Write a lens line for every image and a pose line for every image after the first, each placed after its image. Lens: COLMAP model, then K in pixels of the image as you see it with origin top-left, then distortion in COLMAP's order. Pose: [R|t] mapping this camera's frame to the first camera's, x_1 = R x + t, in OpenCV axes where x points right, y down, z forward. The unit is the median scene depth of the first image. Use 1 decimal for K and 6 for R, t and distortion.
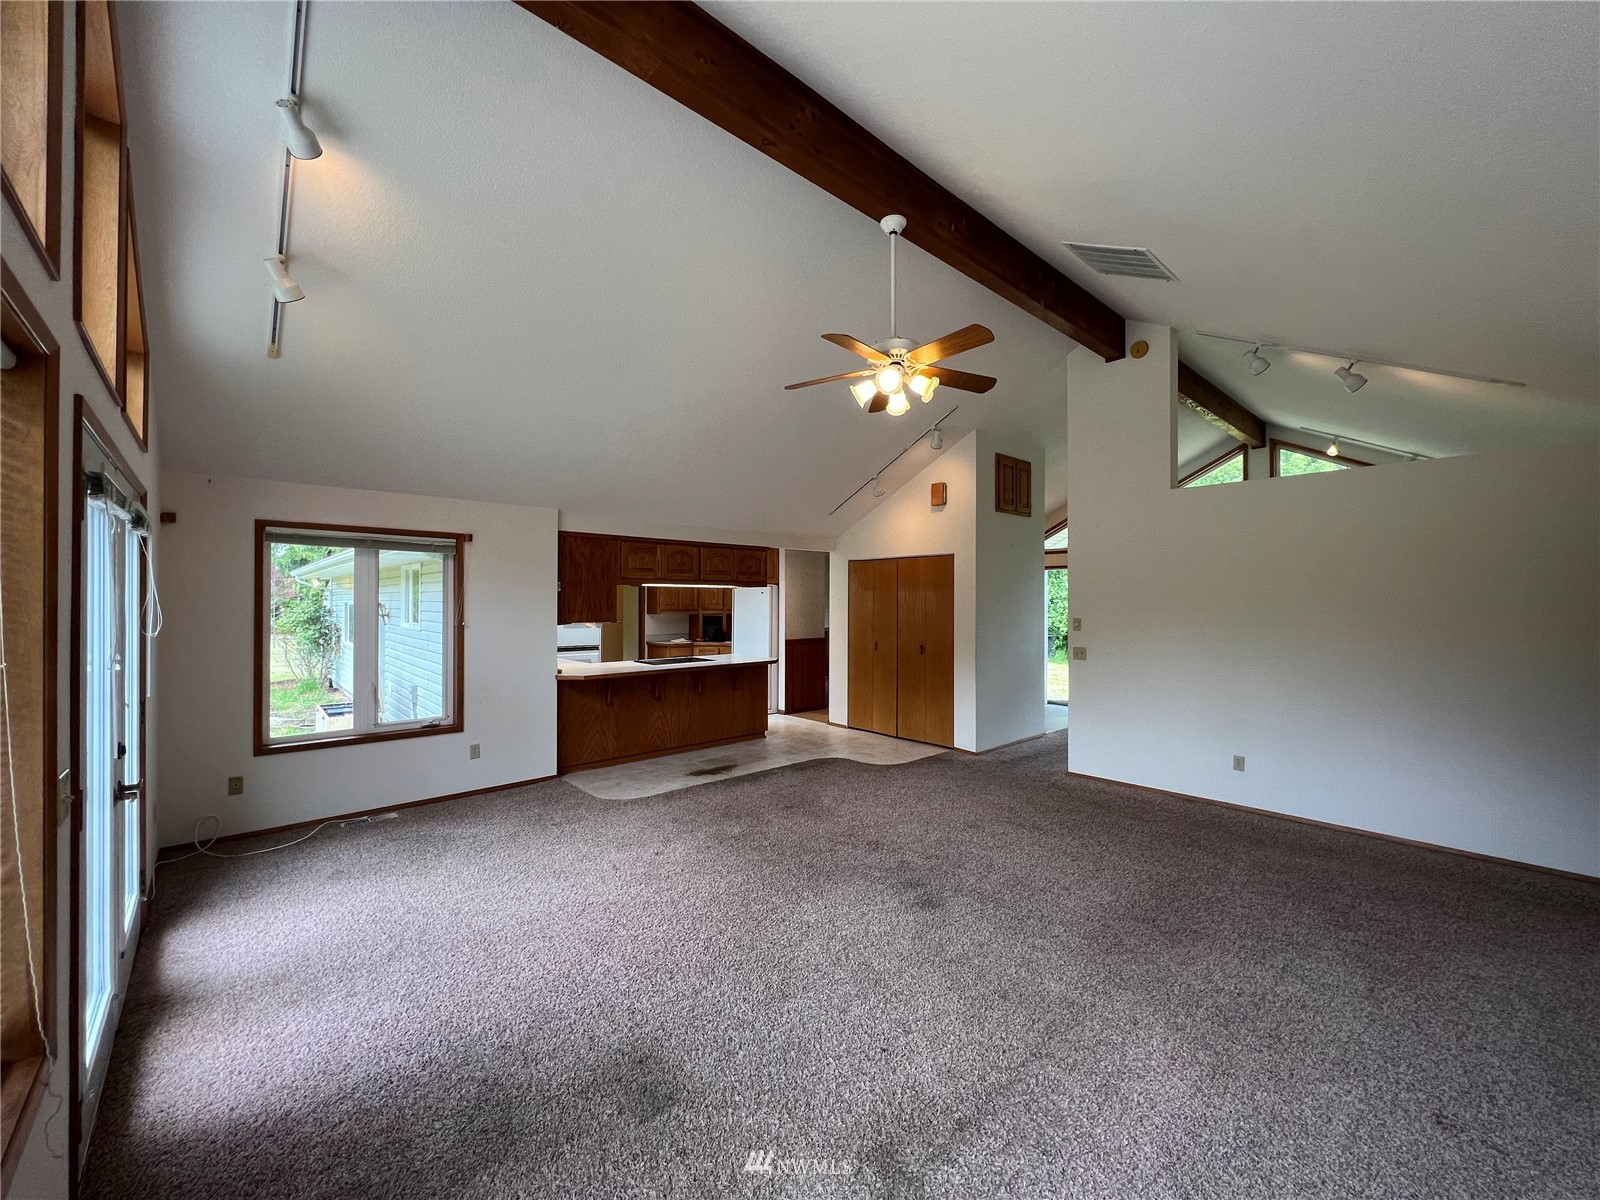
lens RADIAL K [[639.2, 0, 797.3], [0, 639.2, 598.2], [0, 0, 1]] dist [-0.001639, 0.000385]
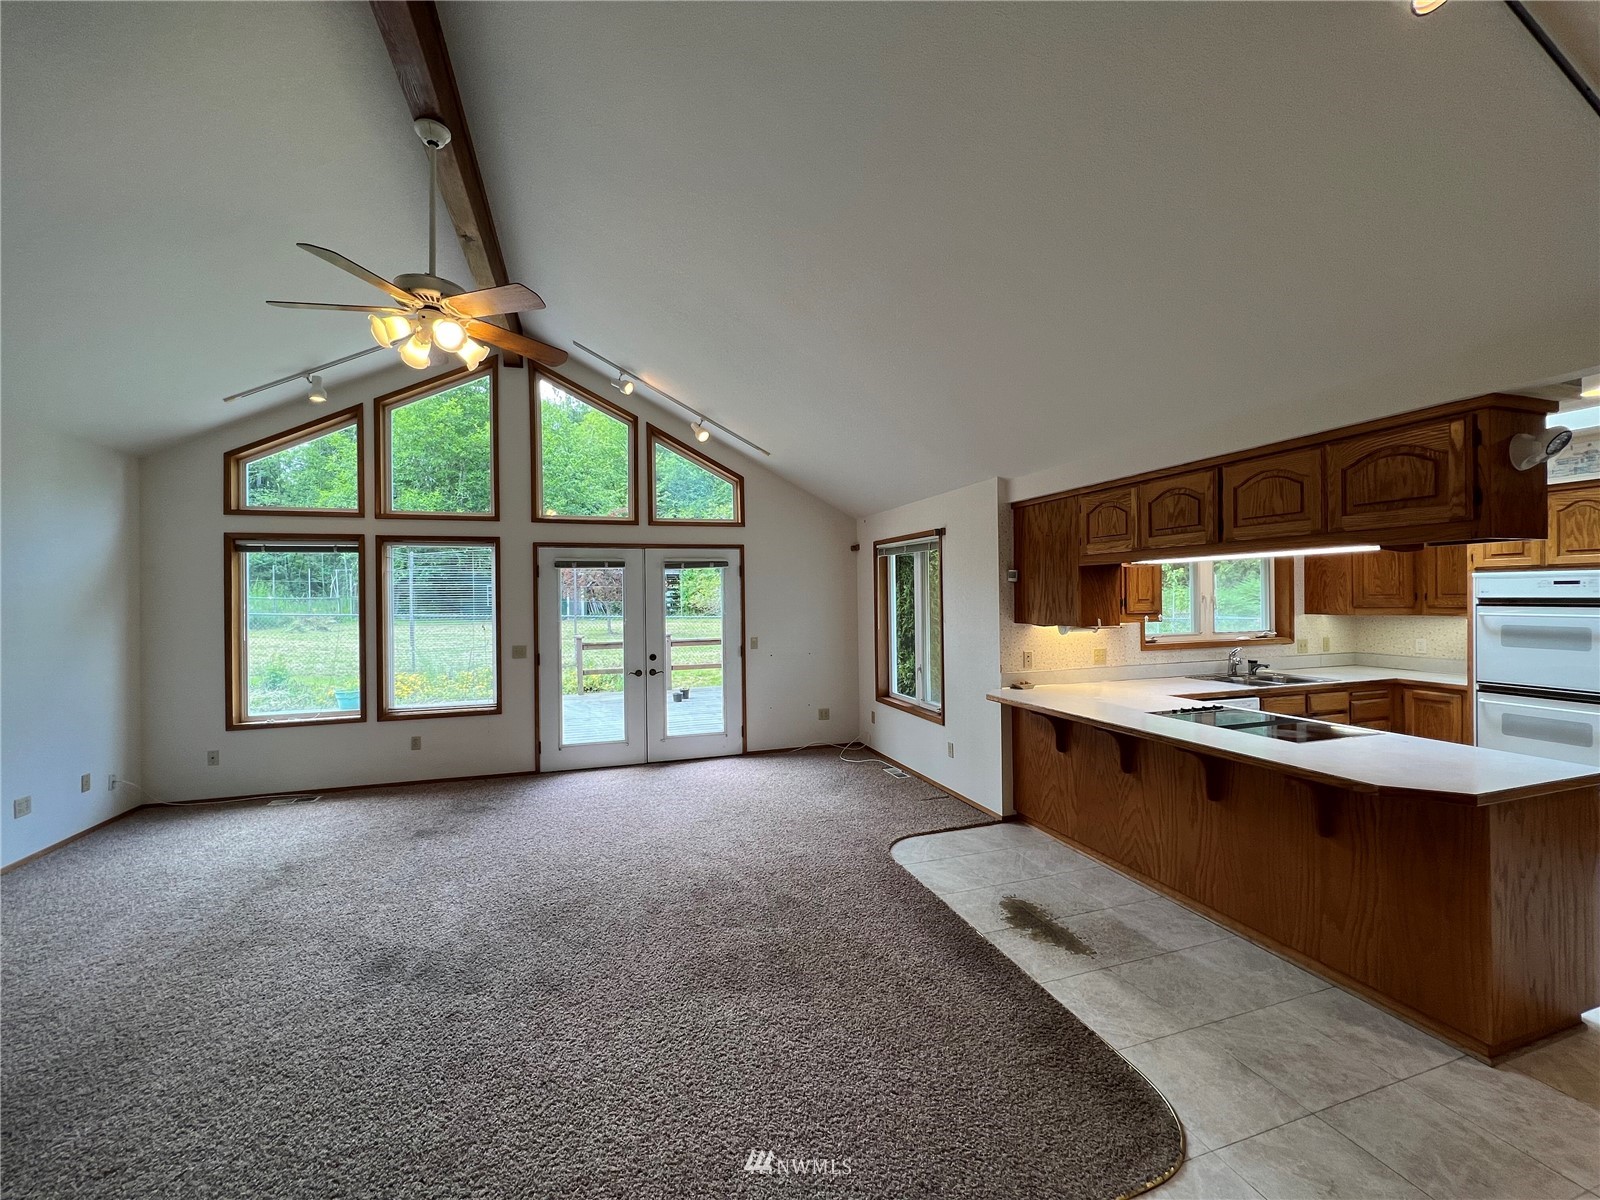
lens RADIAL K [[639.2, 0, 797.3], [0, 639.2, 598.2], [0, 0, 1]] dist [-0.001639, 0.000385]
pose [[-0.412439, 0.005249, -0.910970, 0.426182], [0.016569, 0.999861, -0.001740, 0.006126], [0.910835, -0.015812, -0.412469, 1.064164]]
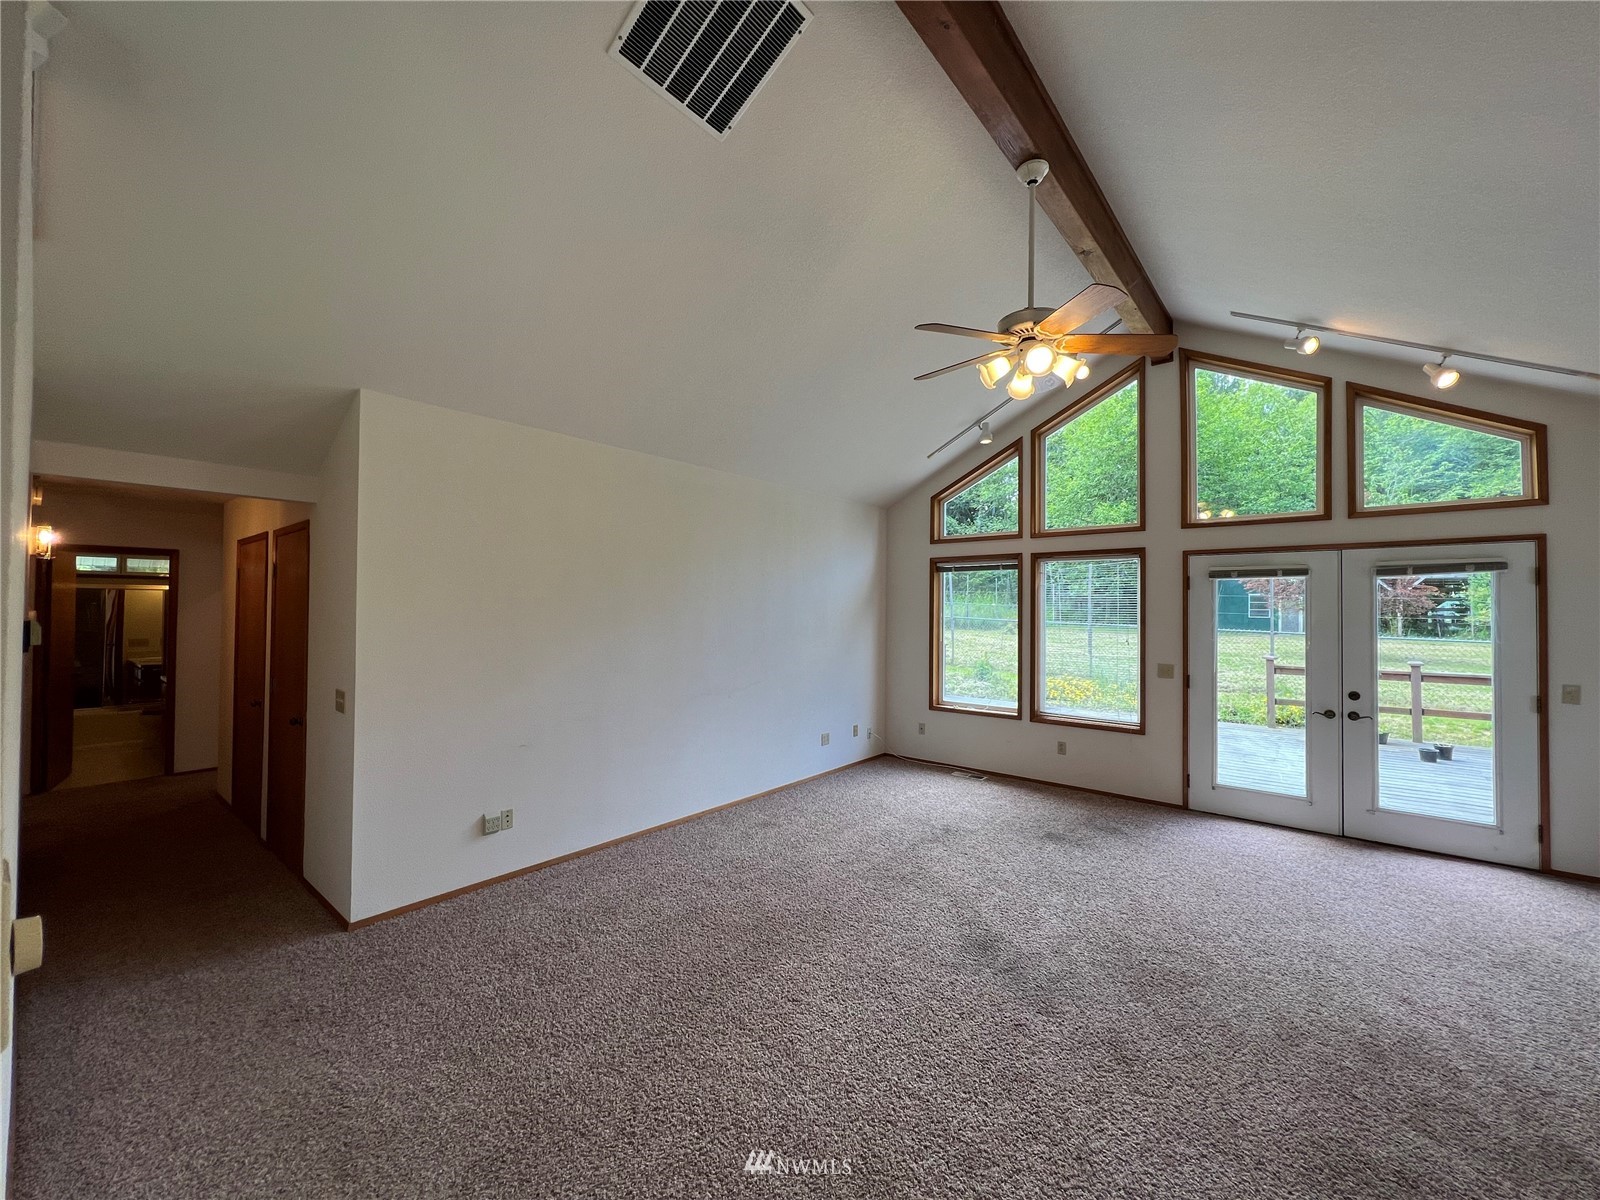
lens RADIAL K [[639.2, 0, 797.3], [0, 639.2, 598.2], [0, 0, 1]] dist [-0.001639, 0.000385]
pose [[-0.989821, -0.008867, -0.142041, 0.350393], [-0.006149, 0.999790, -0.019558, -0.002119], [0.142184, -0.018486, -0.989668, 1.088884]]
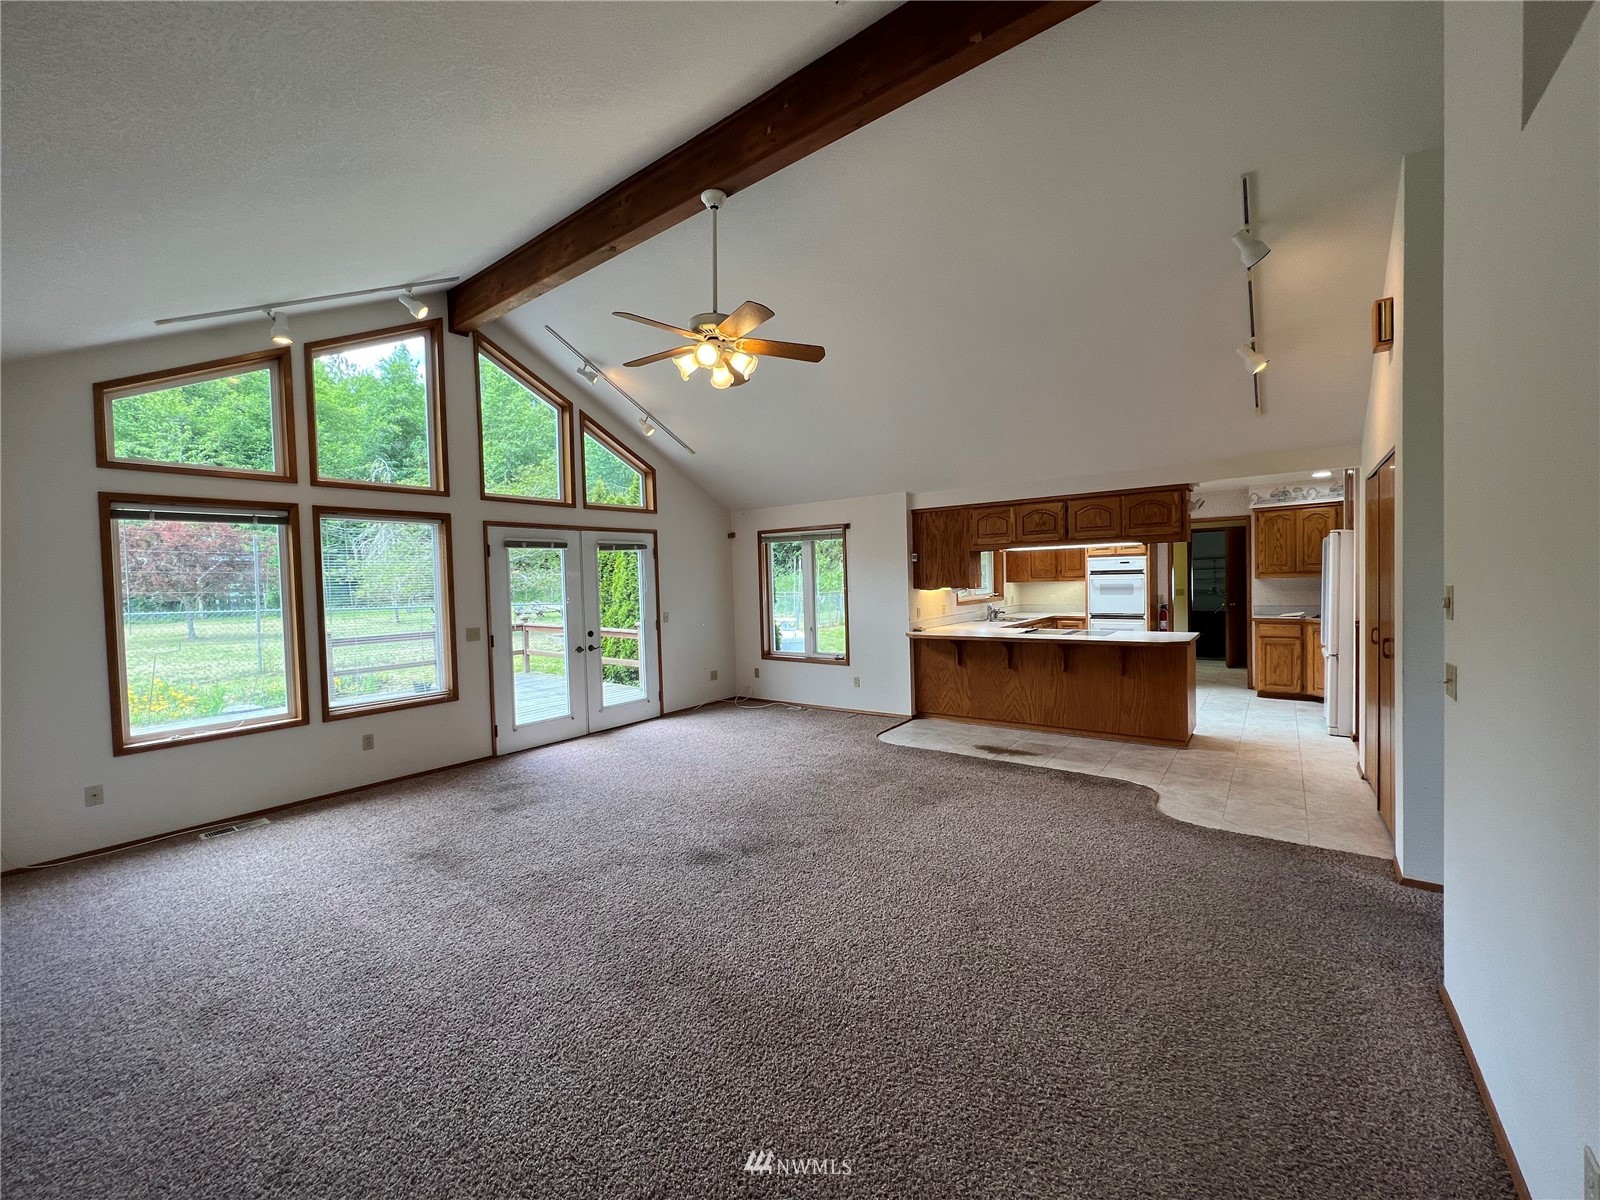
lens RADIAL K [[639.2, 0, 797.3], [0, 639.2, 598.2], [0, 0, 1]] dist [-0.001639, 0.000385]
pose [[0.186150, 0.023144, -0.982249, 0.726055], [0.033134, 0.999006, 0.029819, 0.014276], [0.981963, -0.038097, 0.185198, 0.560607]]
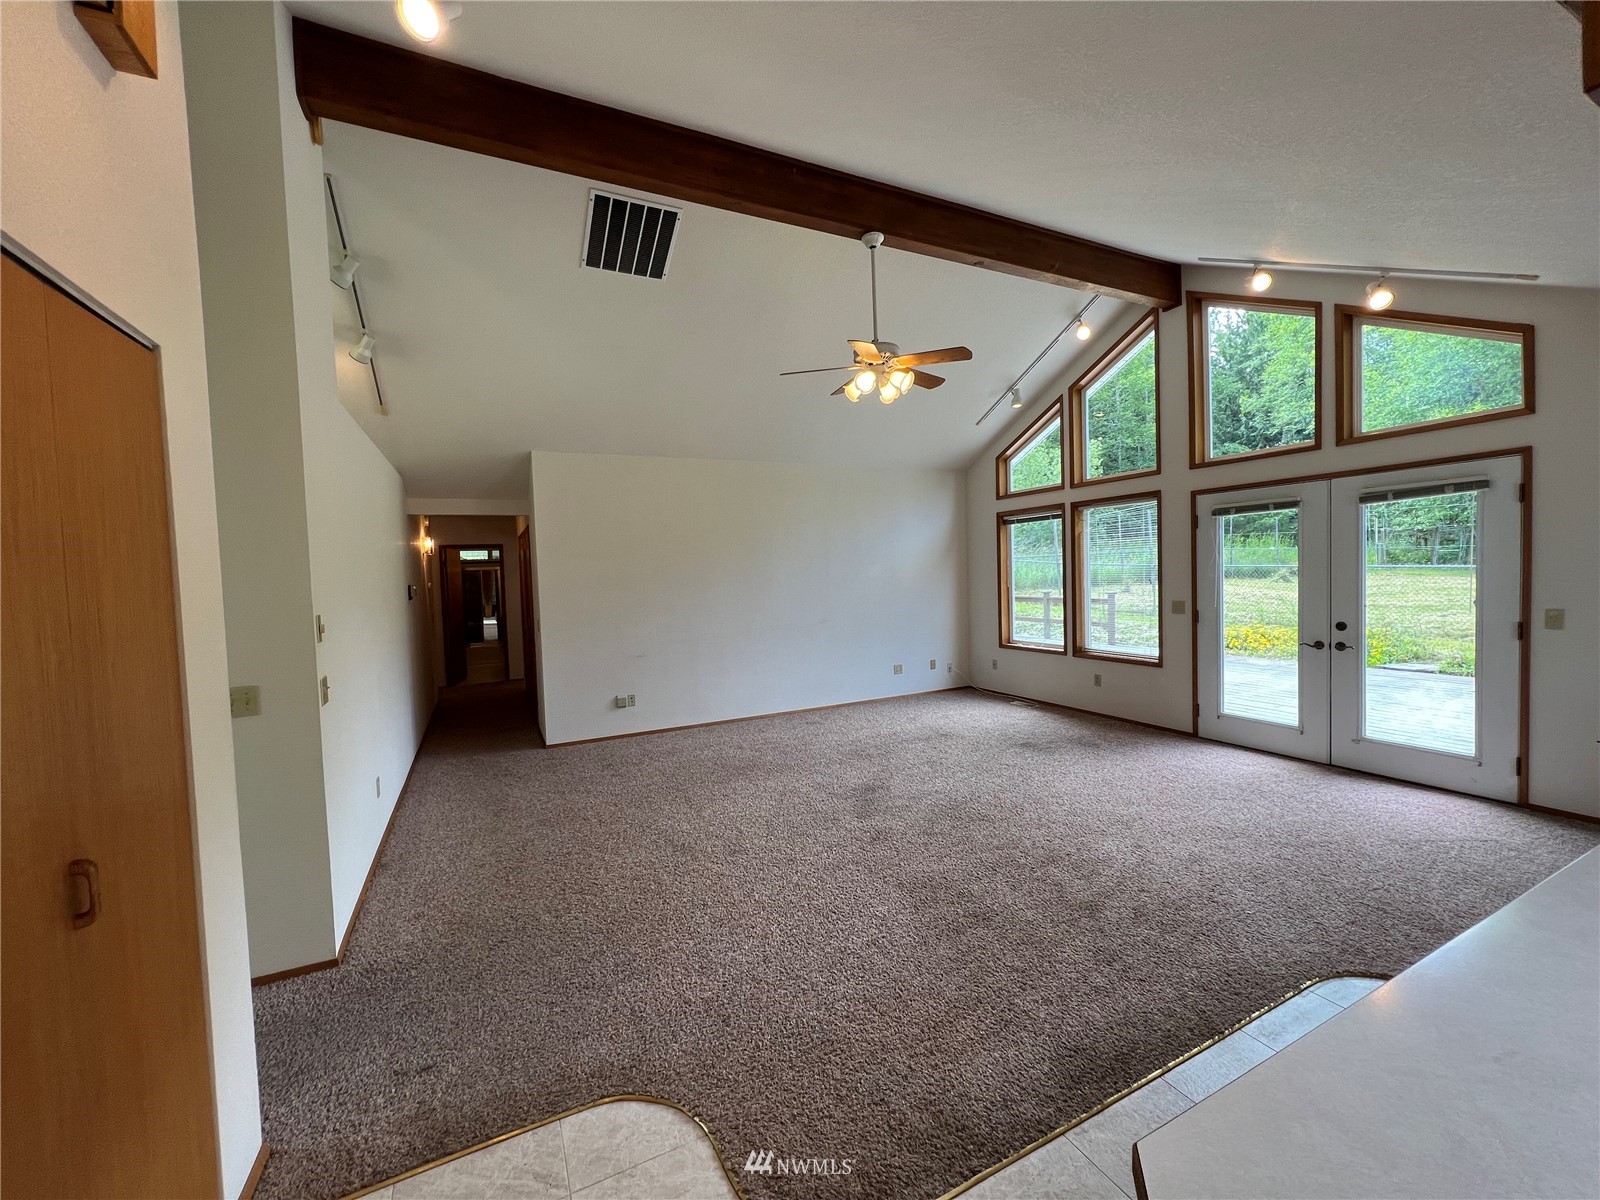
lens RADIAL K [[639.2, 0, 797.3], [0, 639.2, 598.2], [0, 0, 1]] dist [-0.001639, 0.000385]
pose [[-0.960711, 0.022363, 0.276649, -0.015917], [0.033740, 0.998766, 0.036431, 0.013077], [-0.275493, 0.044334, -0.960280, 1.337068]]
